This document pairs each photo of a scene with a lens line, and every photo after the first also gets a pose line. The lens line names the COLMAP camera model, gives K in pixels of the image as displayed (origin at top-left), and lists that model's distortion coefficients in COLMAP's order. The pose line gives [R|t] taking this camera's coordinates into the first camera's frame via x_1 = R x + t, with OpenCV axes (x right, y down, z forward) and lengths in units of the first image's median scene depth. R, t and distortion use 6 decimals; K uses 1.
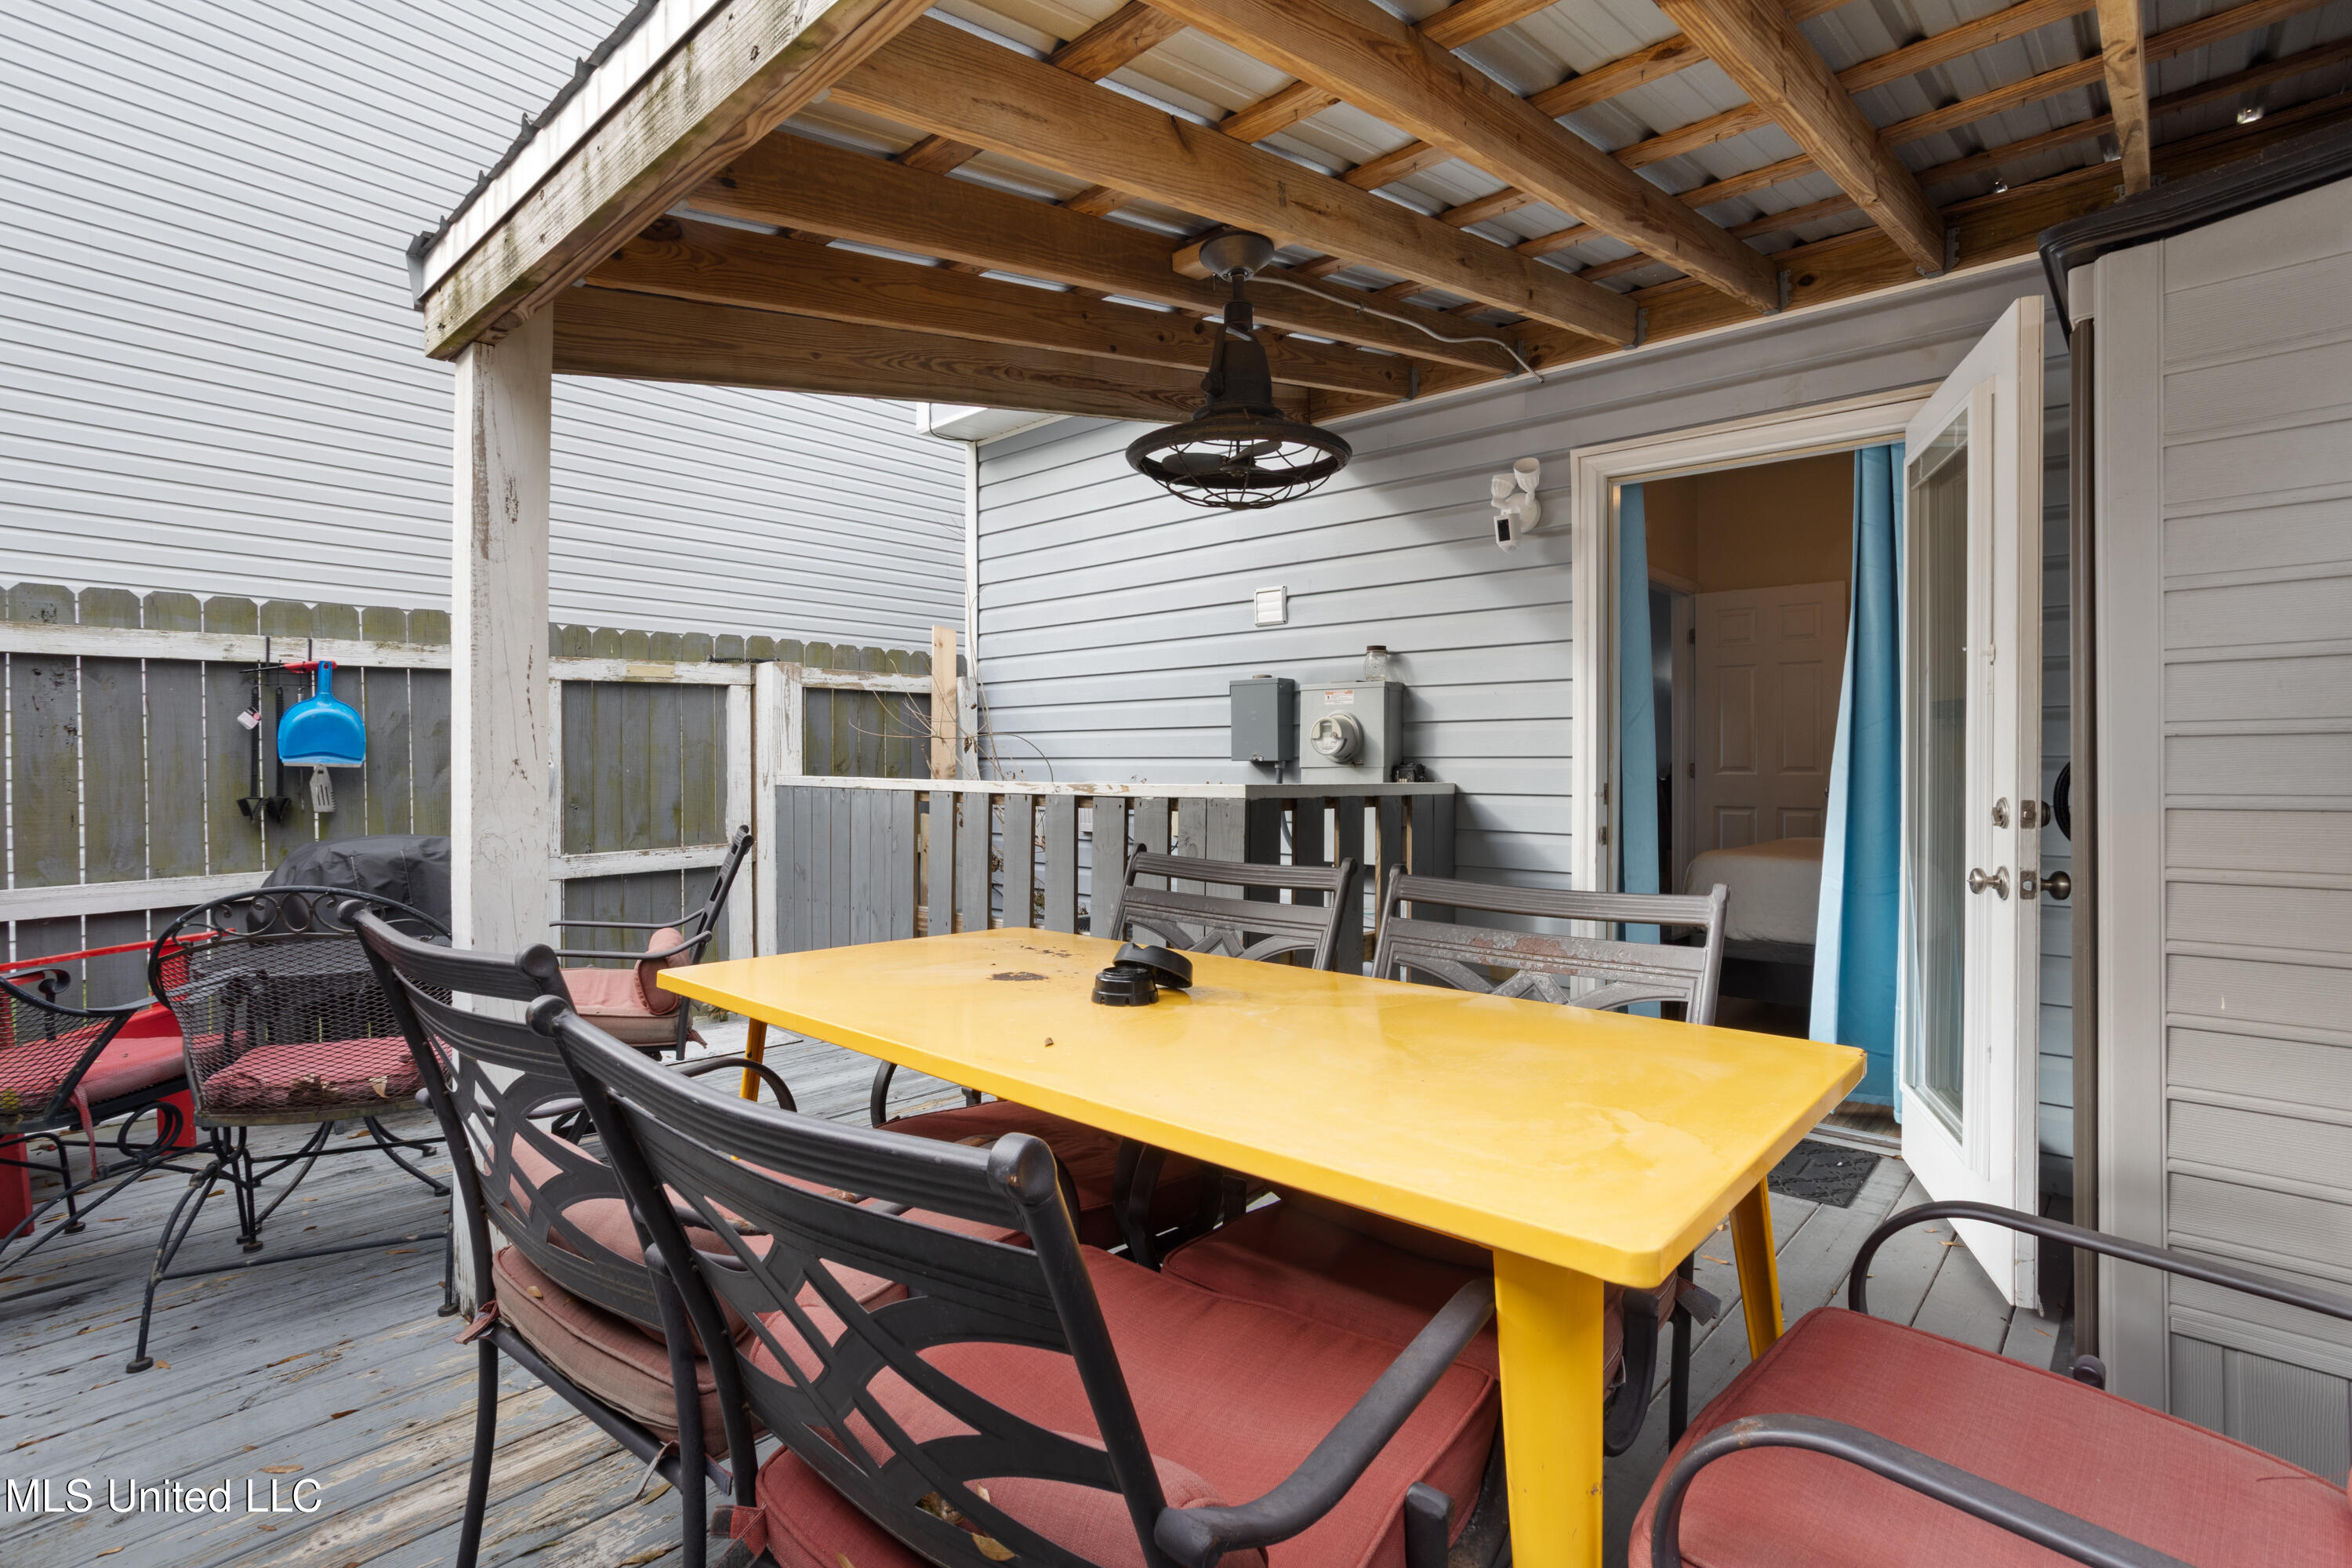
lens RADIAL K [[1146.3, 0, 1174.4], [0, 1146.3, 775.9], [0, 0, 1]] dist [-0.019444, 0.015205]
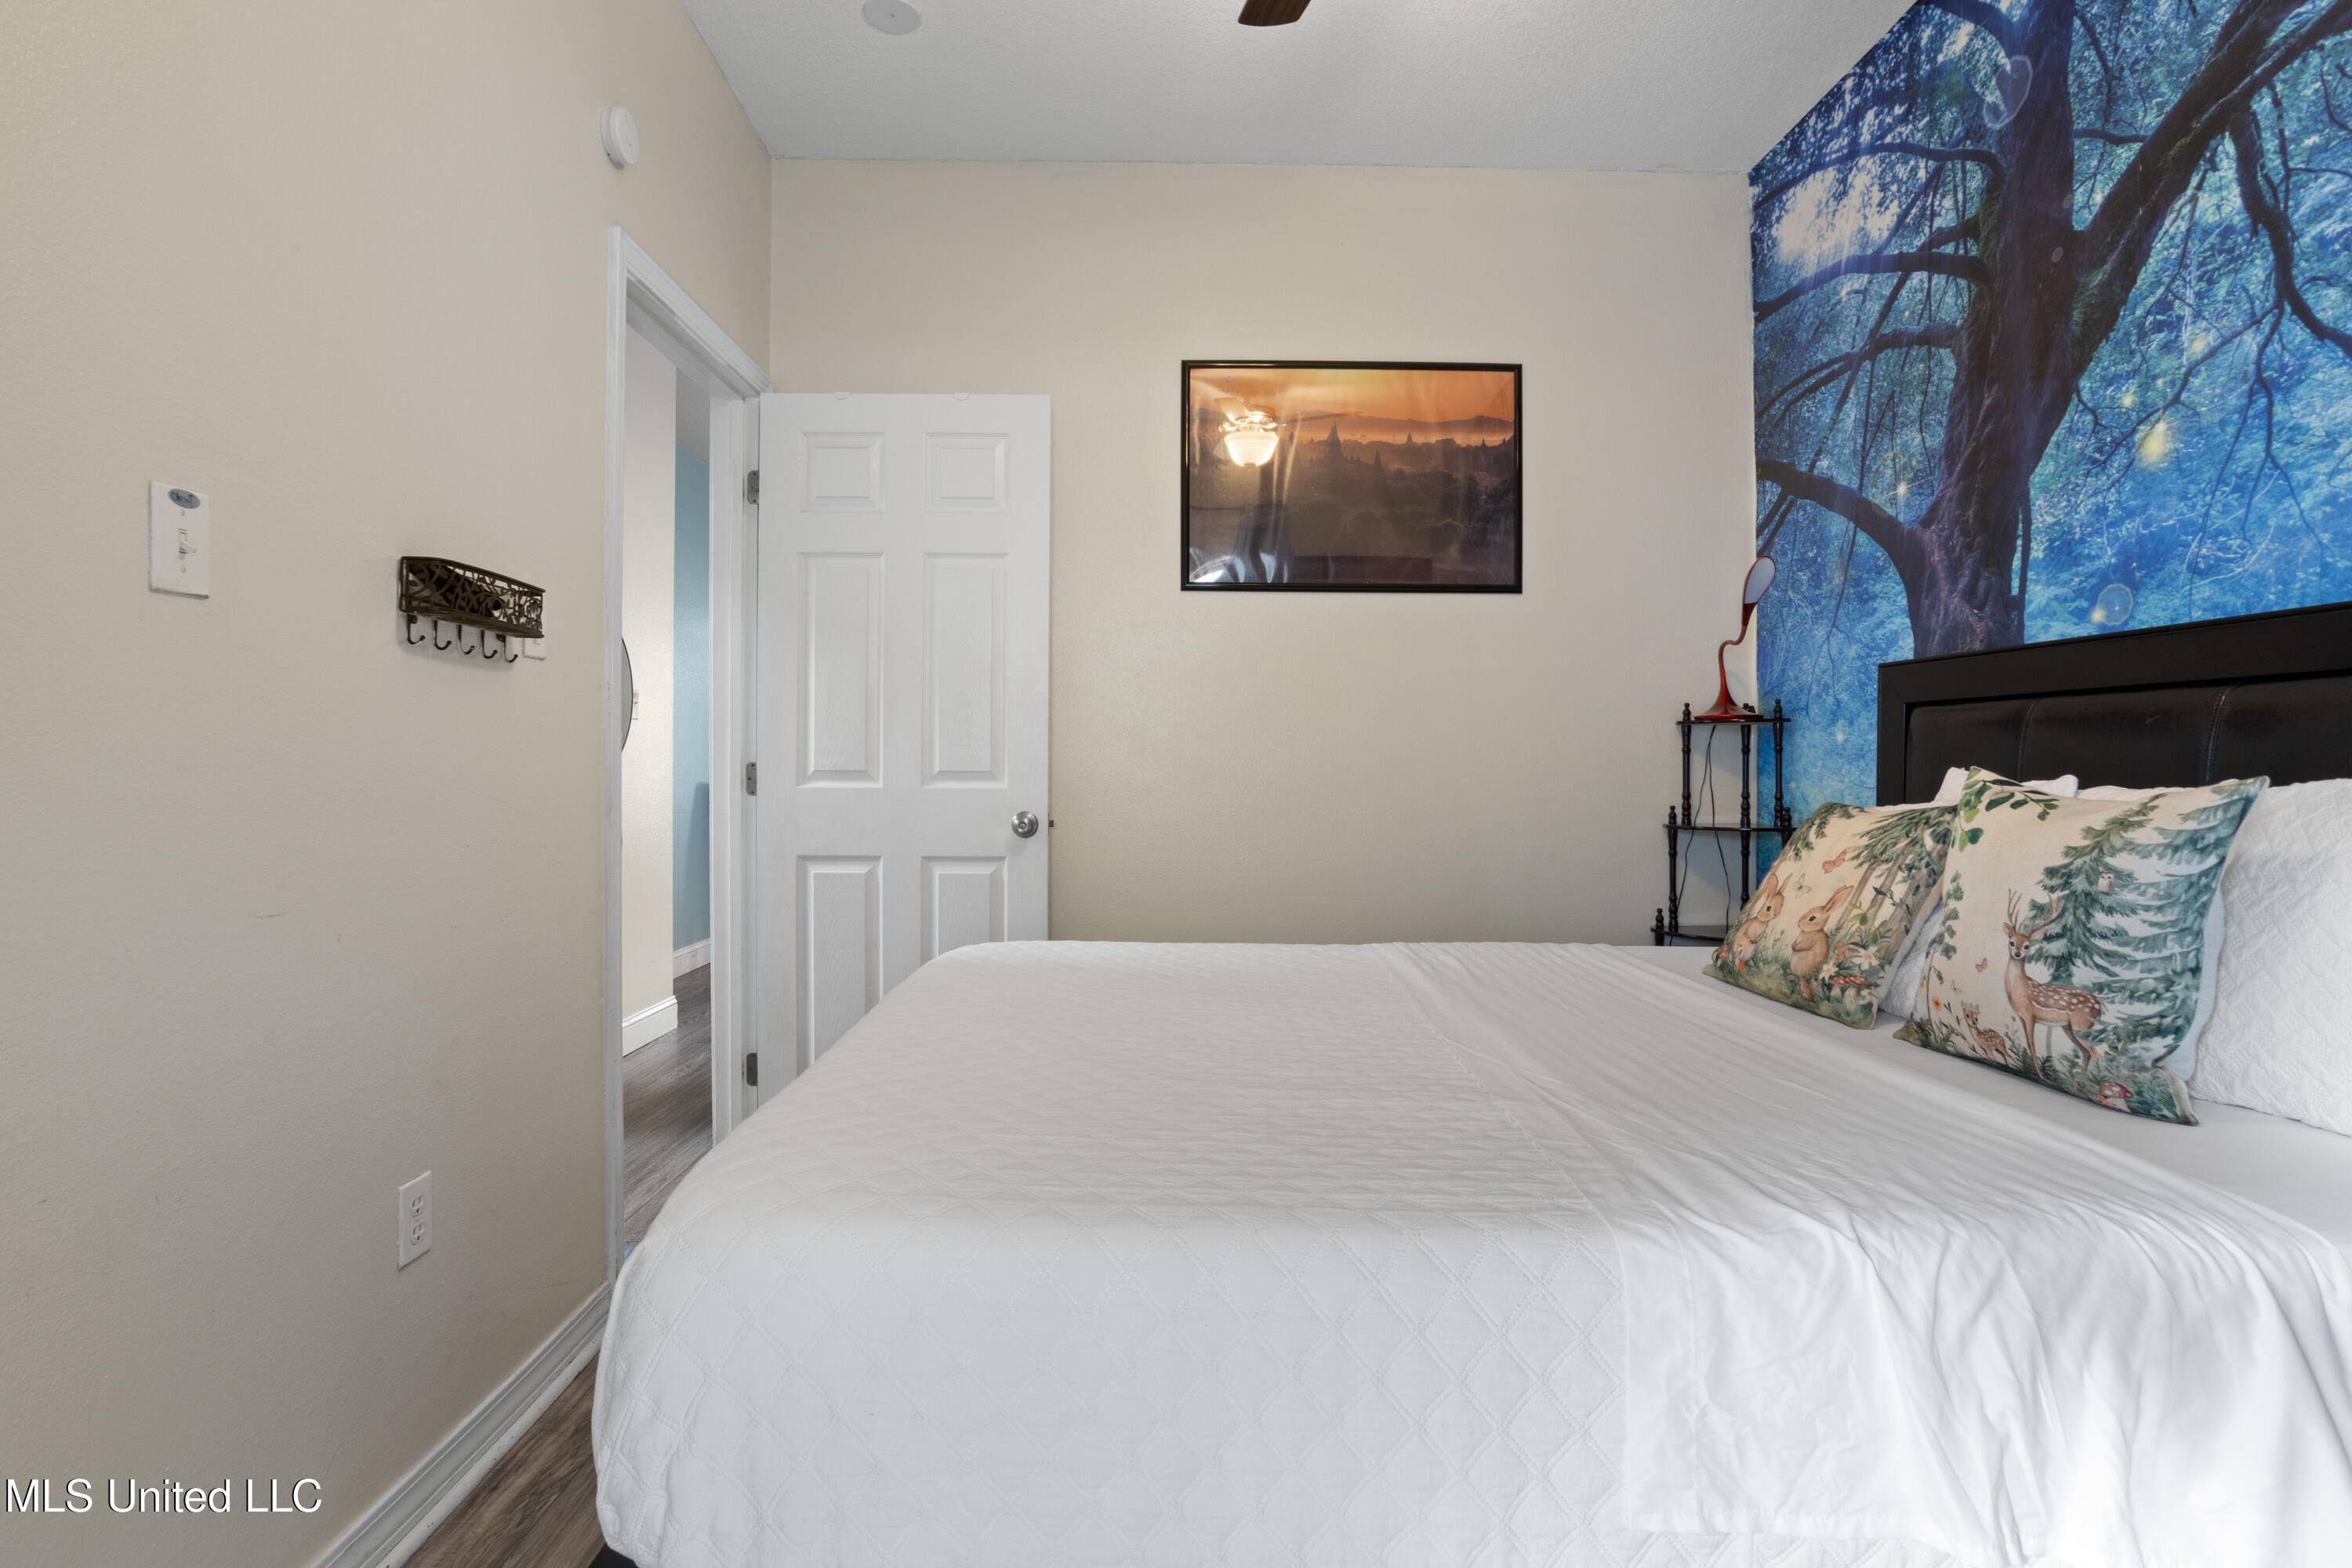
lens RADIAL K [[1146.3, 0, 1173.4], [0, 1146.3, 781.4], [0, 0, 1]] dist [-0.019444, 0.015205]
pose [[0.706911, 0.006105, 0.707276, 0.251548], [-0.003628, 0.999981, -0.005005, -0.002121], [-0.707293, 0.000972, 0.706920, 0.563135]]
